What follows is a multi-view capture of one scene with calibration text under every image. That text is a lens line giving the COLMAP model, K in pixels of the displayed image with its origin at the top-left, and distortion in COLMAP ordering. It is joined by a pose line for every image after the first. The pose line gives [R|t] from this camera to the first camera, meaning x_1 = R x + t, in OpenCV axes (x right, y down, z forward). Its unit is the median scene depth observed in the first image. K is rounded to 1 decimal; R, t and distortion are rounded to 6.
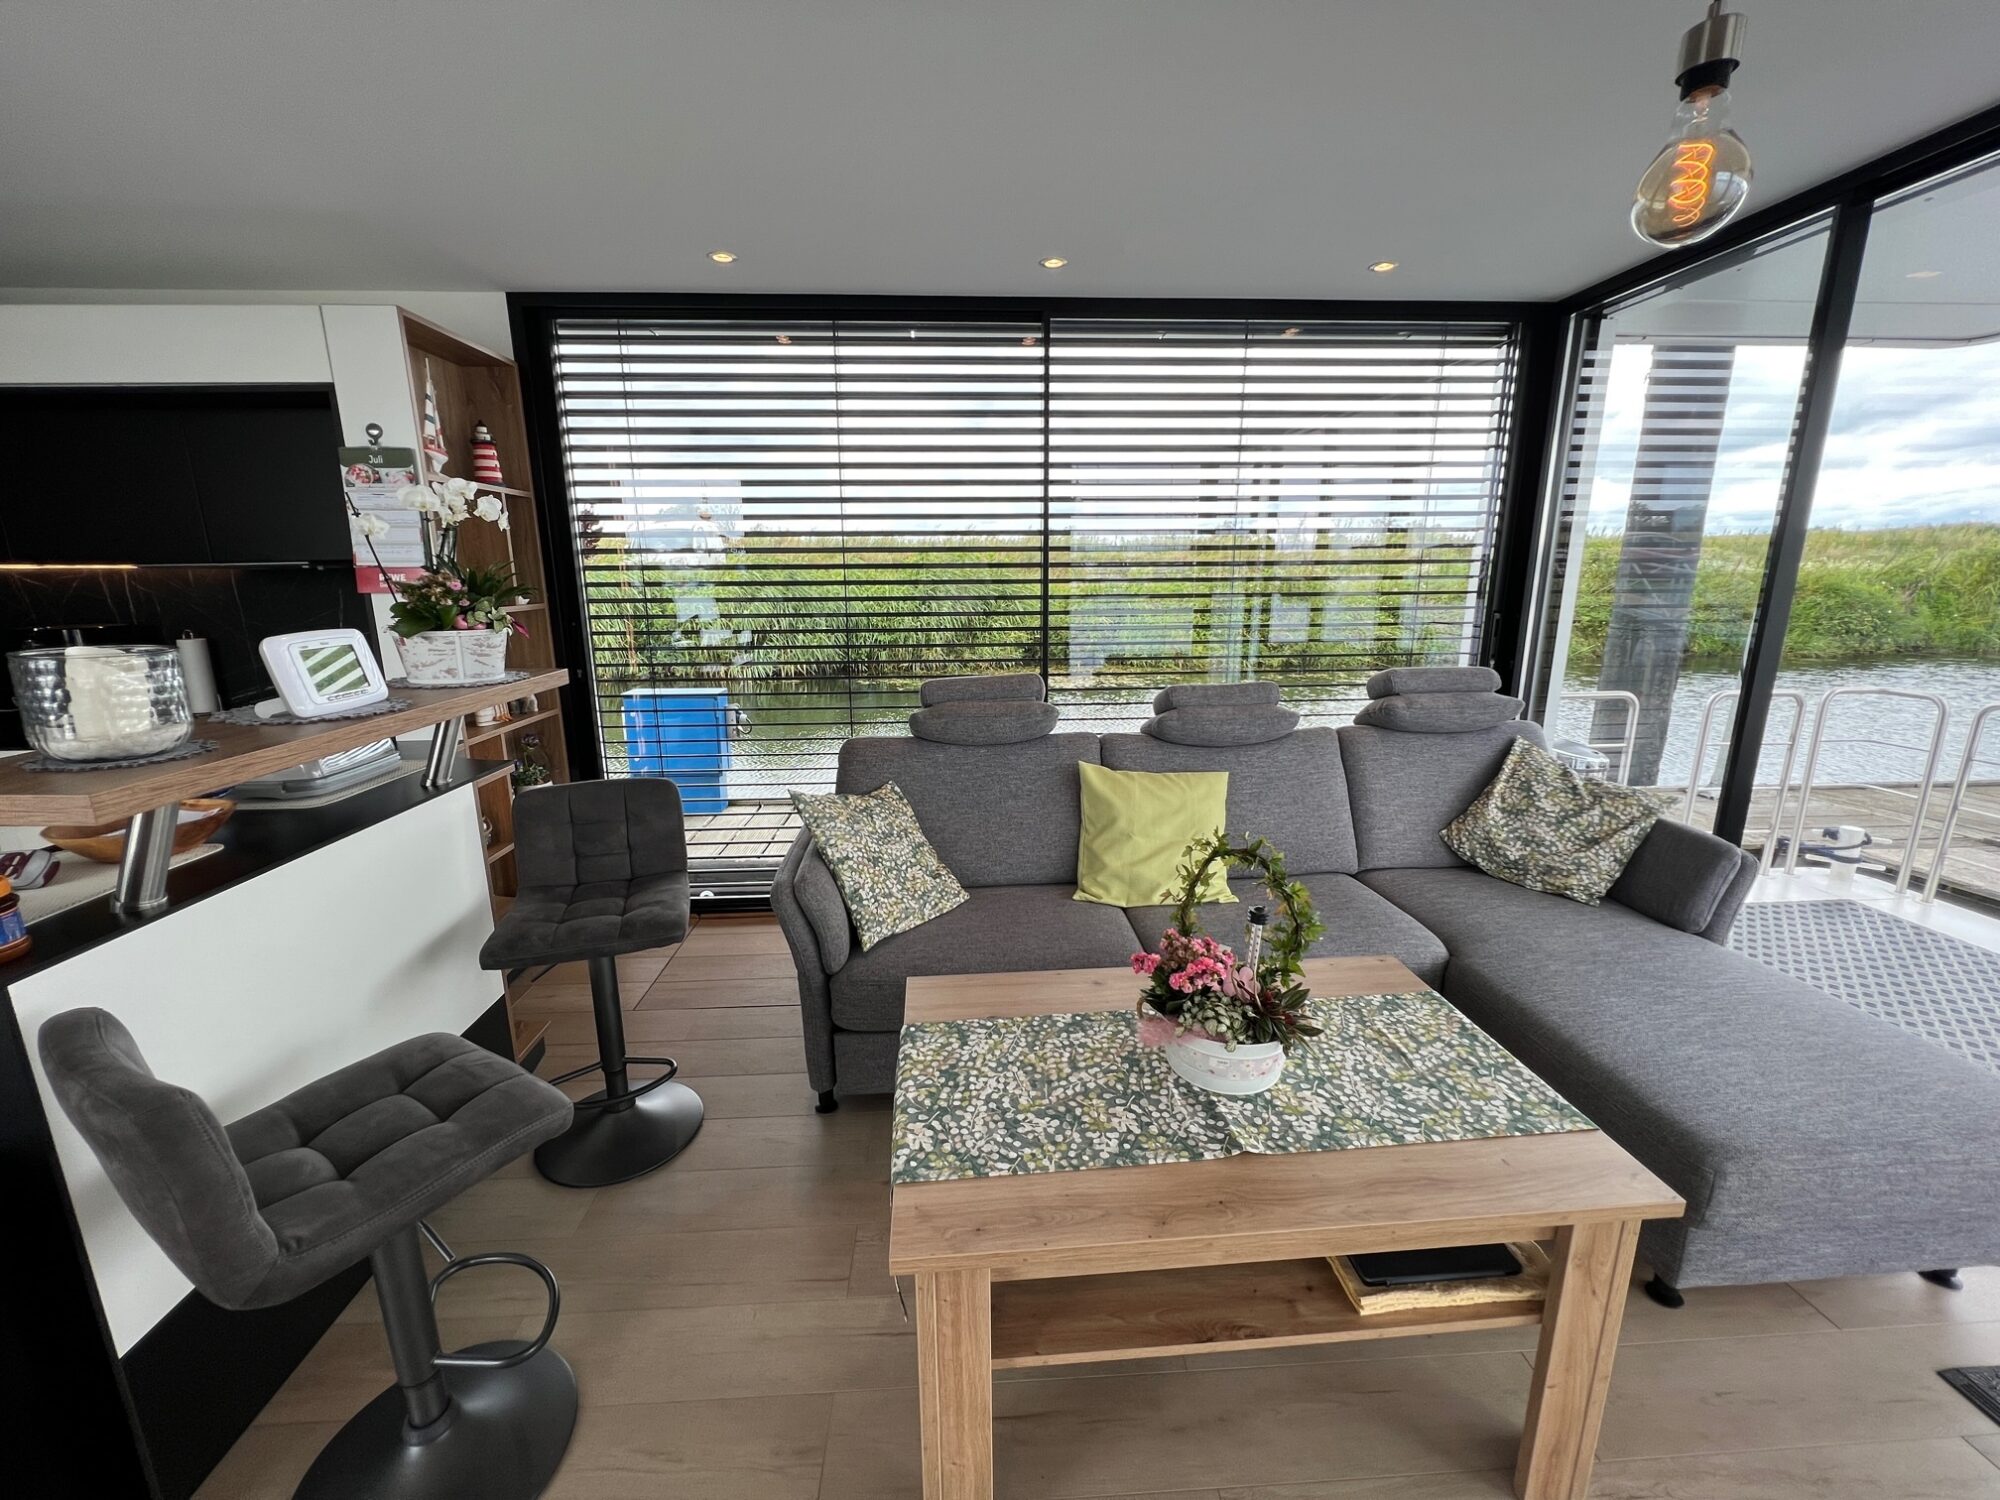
lens RADIAL K [[797.4, 0, 995.8], [0, 797.4, 751.2], [0, 0, 1]] dist [-0.003657, 0.001081]
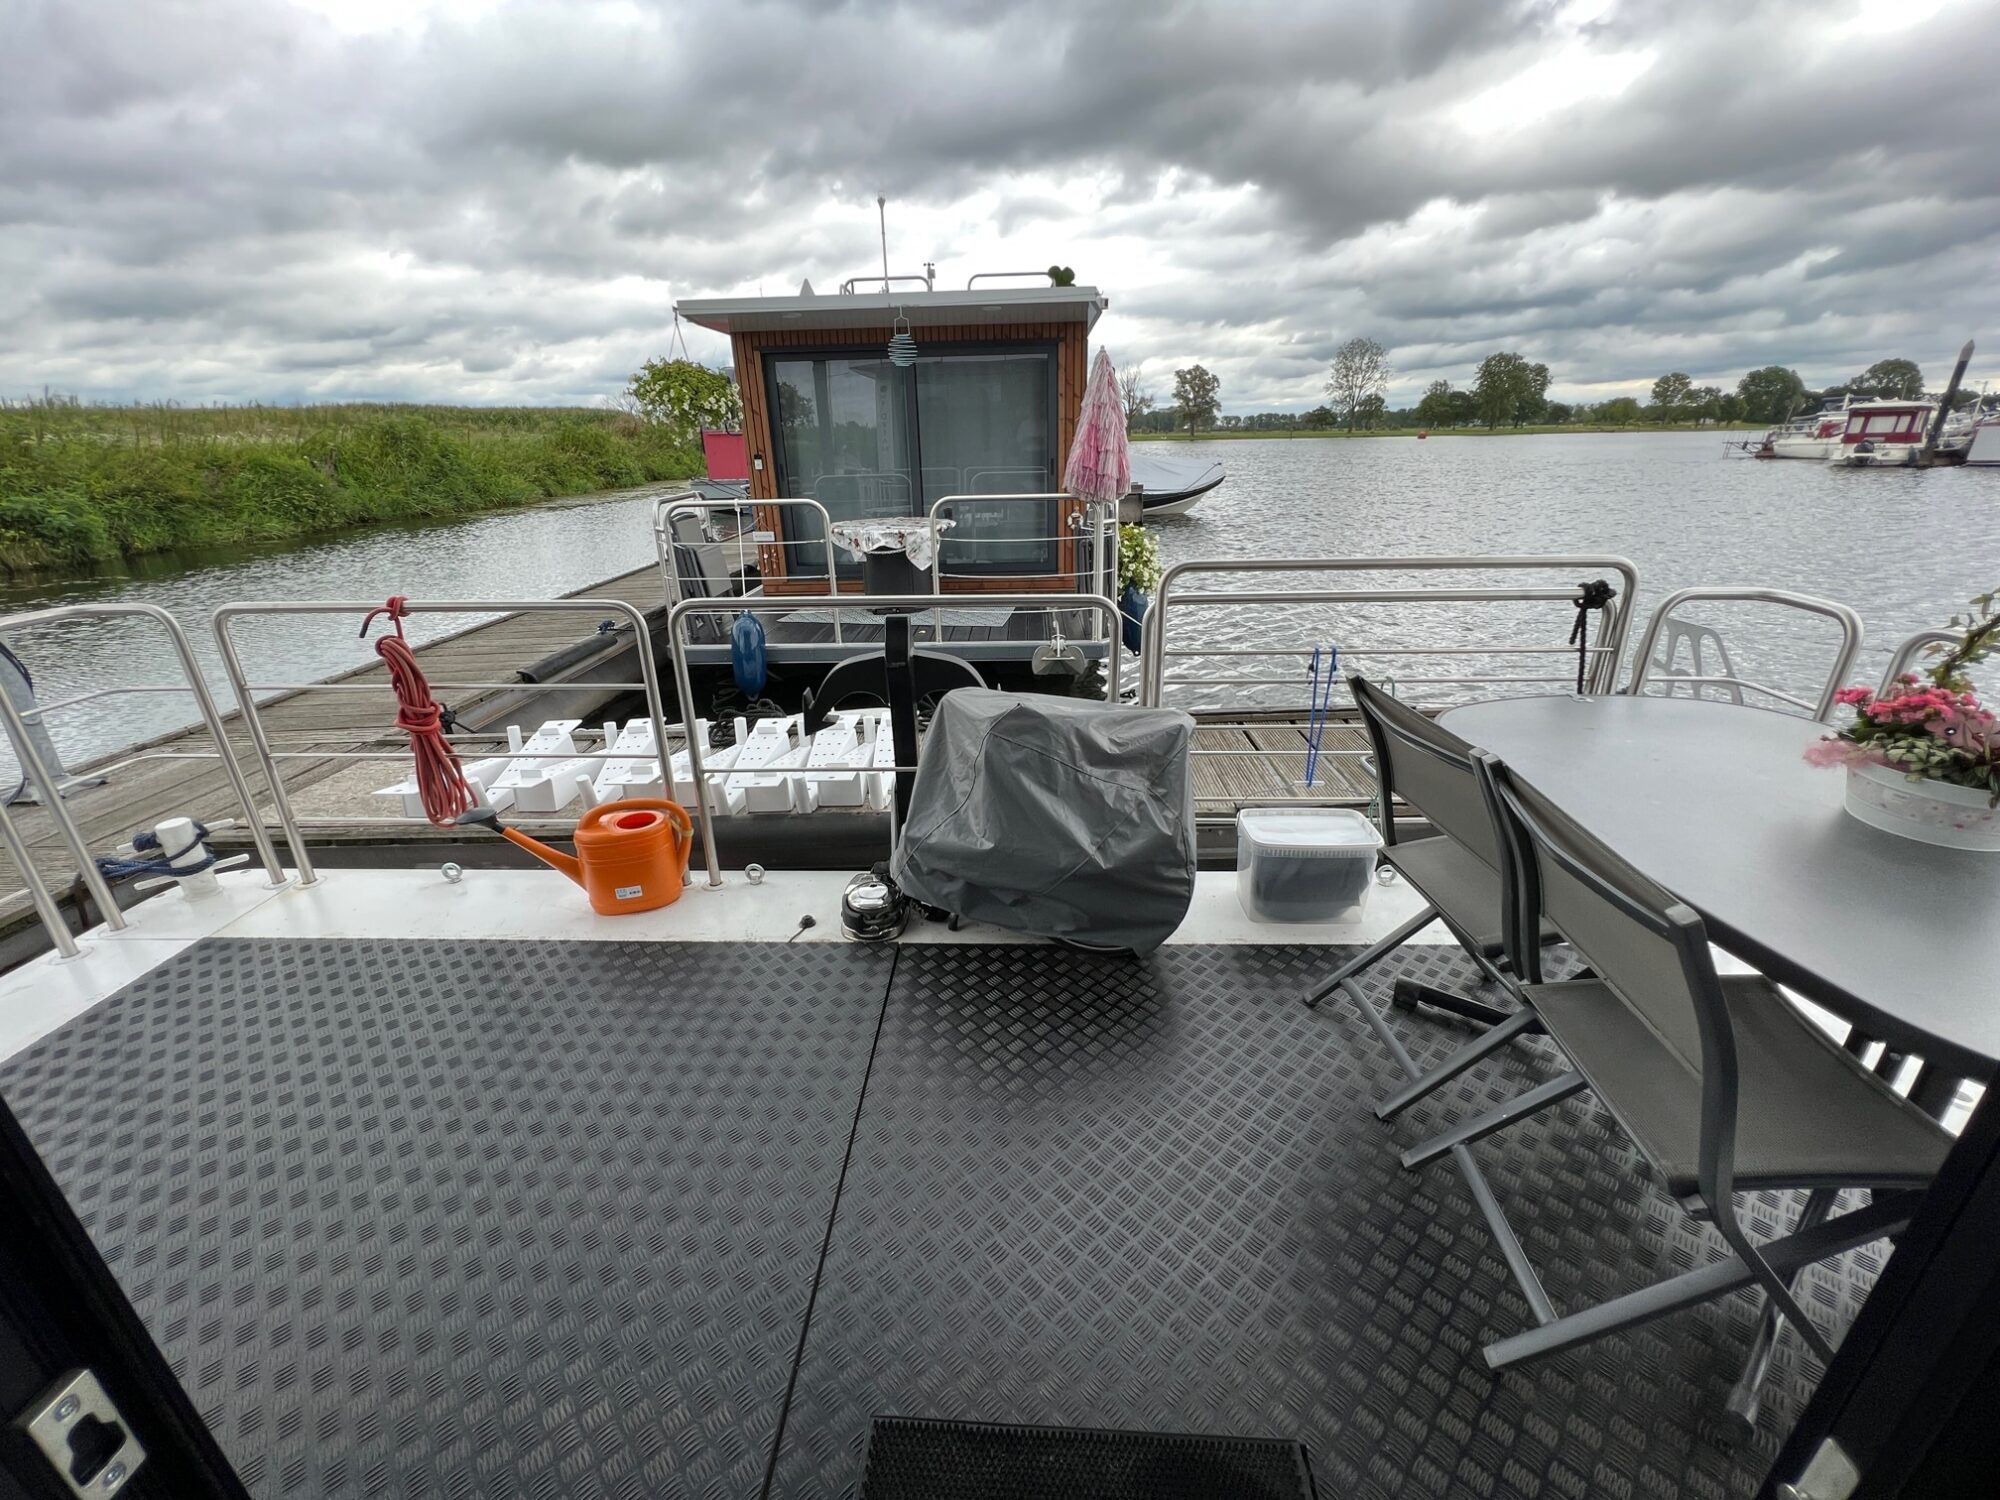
lens RADIAL K [[797.4, 0, 1004.8], [0, 797.4, 757.4], [0, 0, 1]] dist [-0.003657, 0.001081]
pose [[0.082113, -0.372540, 0.924376, 0.875921], [0.235902, 0.908416, 0.345153, -0.024711], [-0.968301, 0.189721, 0.162476, 0.354490]]
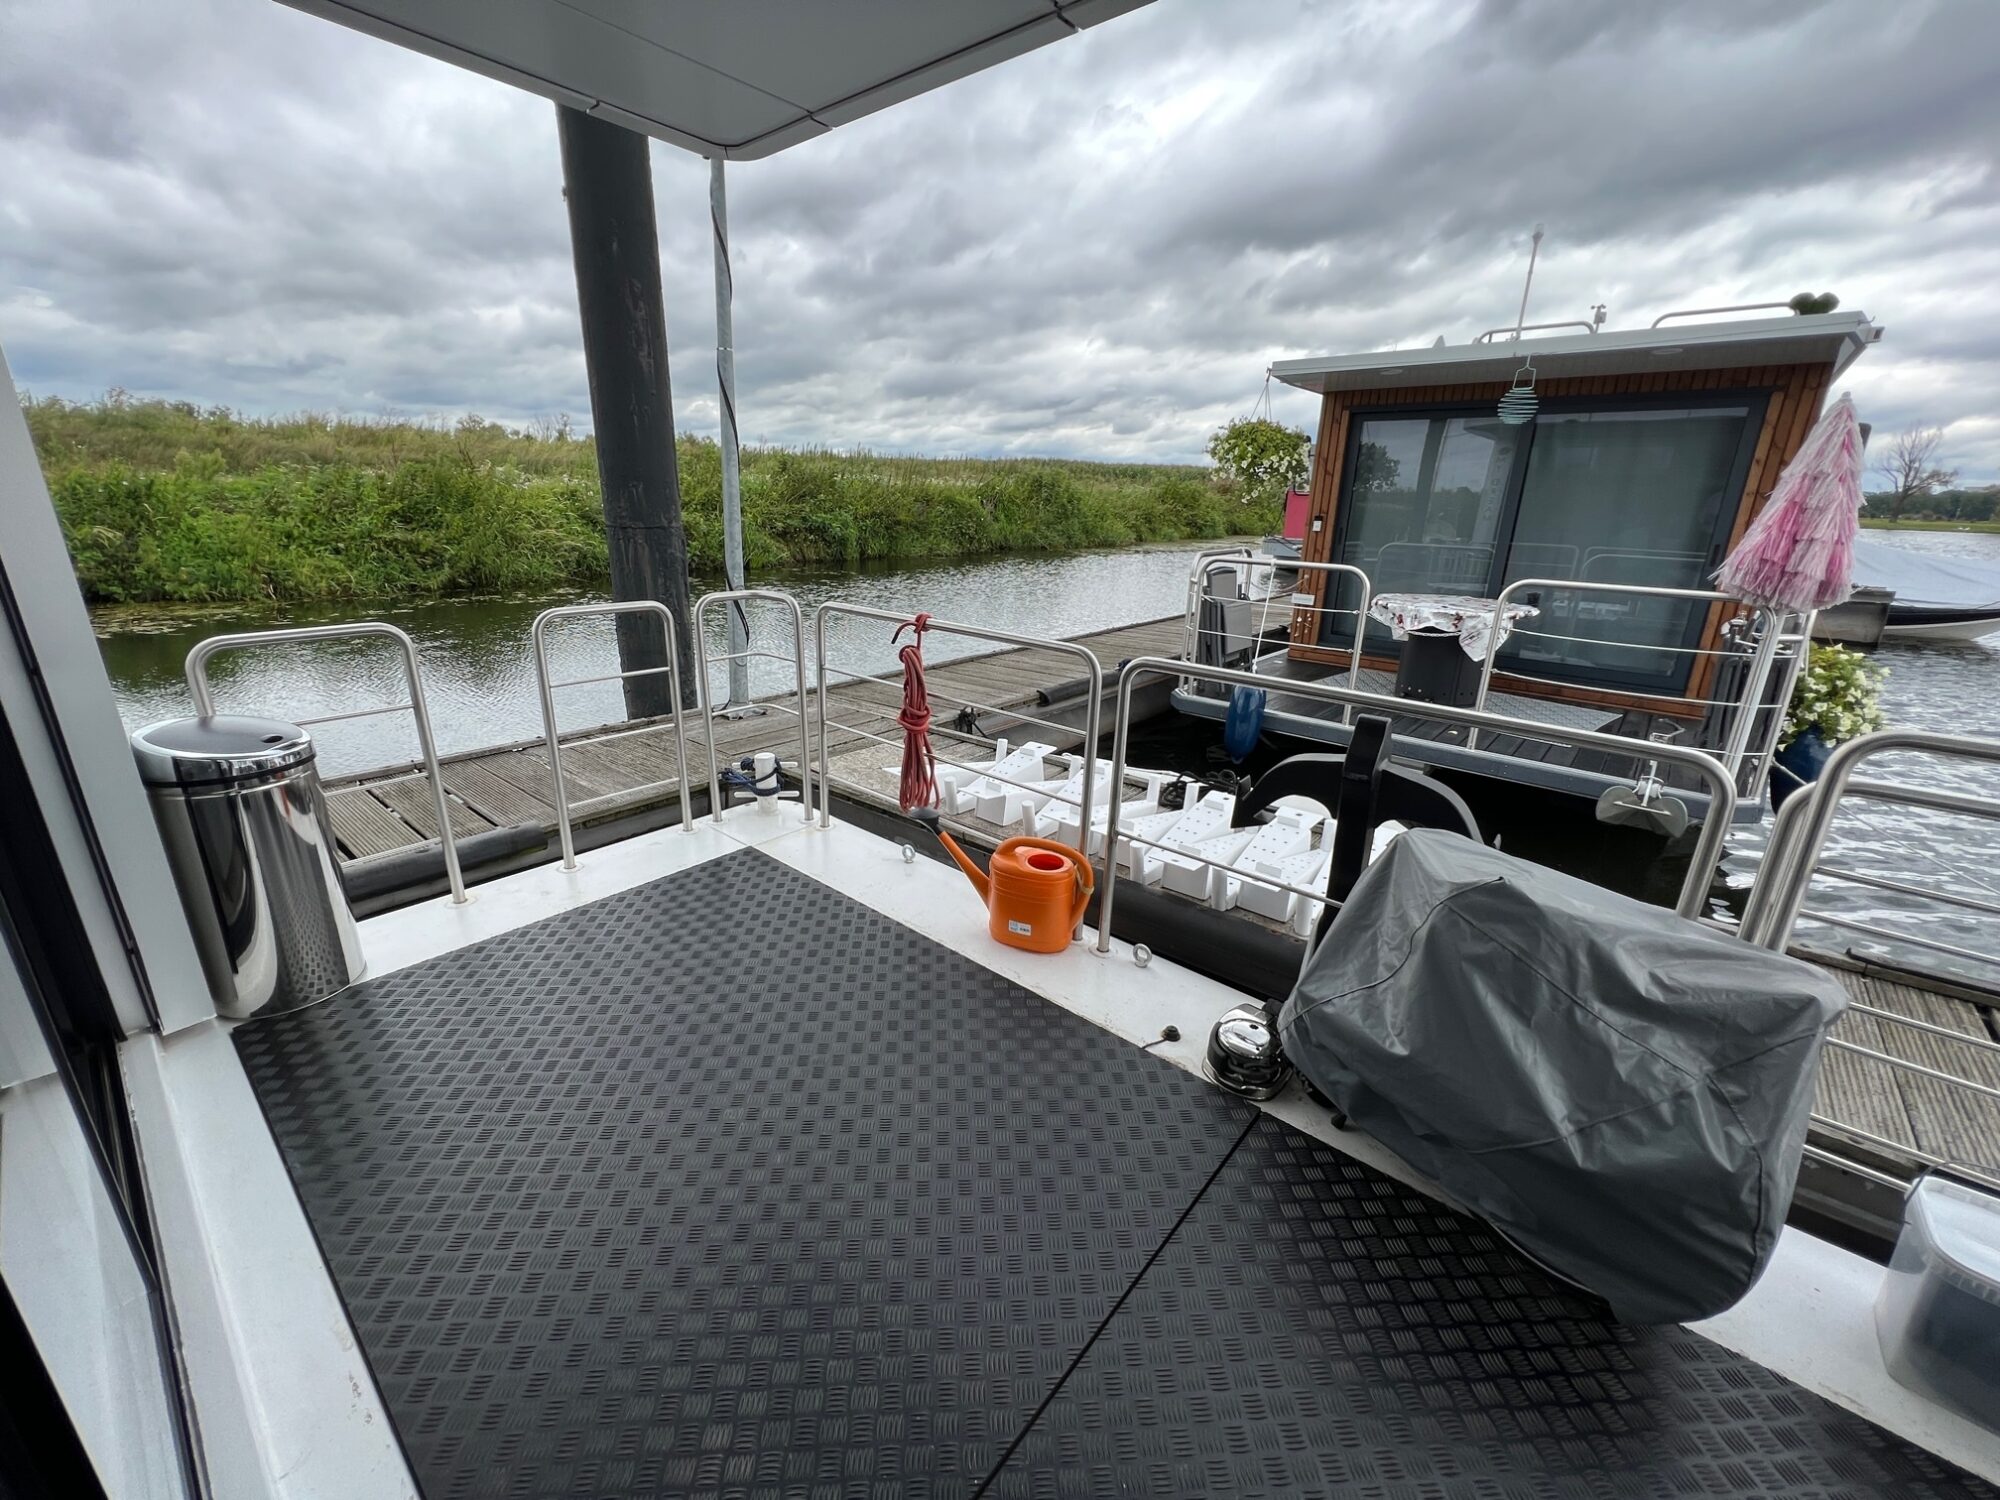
lens RADIAL K [[804.3, 0, 1002.9], [0, 804.3, 751.9], [0, 0, 1]] dist [-0.002313, 0.001358]
pose [[0.684897, -0.203800, 0.699558, 1.019896], [0.131286, 0.978891, 0.156643, -0.016081], [-0.716715, -0.015442, 0.697195, 0.317767]]
